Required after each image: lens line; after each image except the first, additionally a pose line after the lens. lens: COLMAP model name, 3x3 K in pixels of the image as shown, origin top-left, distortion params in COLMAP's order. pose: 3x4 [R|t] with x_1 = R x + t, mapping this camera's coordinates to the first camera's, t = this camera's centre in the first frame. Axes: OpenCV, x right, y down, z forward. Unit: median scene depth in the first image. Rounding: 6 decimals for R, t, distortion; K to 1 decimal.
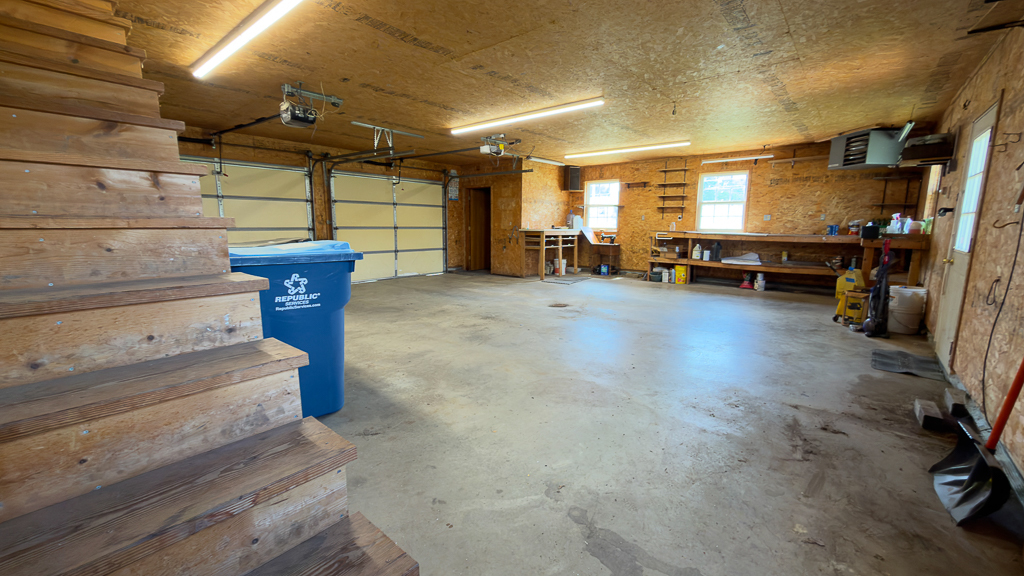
lens RADIAL K [[408.0, 0, 512.0], [0, 408.0, 288.0], [0, 0, 1]] dist [0.001782, 0.000239]
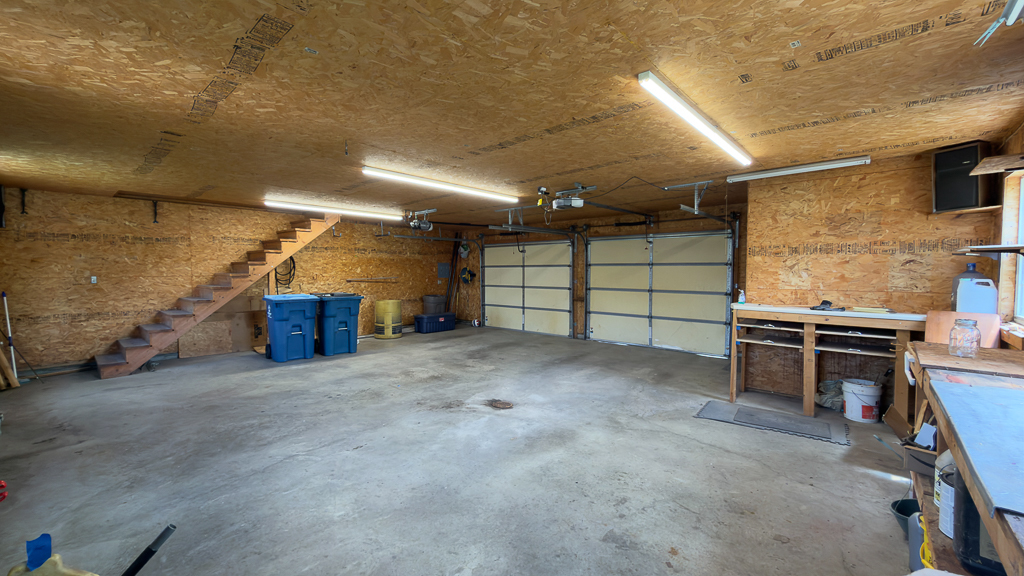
lens RADIAL K [[408.0, 0, 512.0], [0, 408.0, 288.0], [0, 0, 1]] dist [0.001782, 0.000239]
pose [[-0.025818, 0.037050, -0.998980, 0.683694], [-0.156599, 0.986826, 0.040646, -0.160584], [0.987325, 0.157489, -0.019676, 0.810968]]
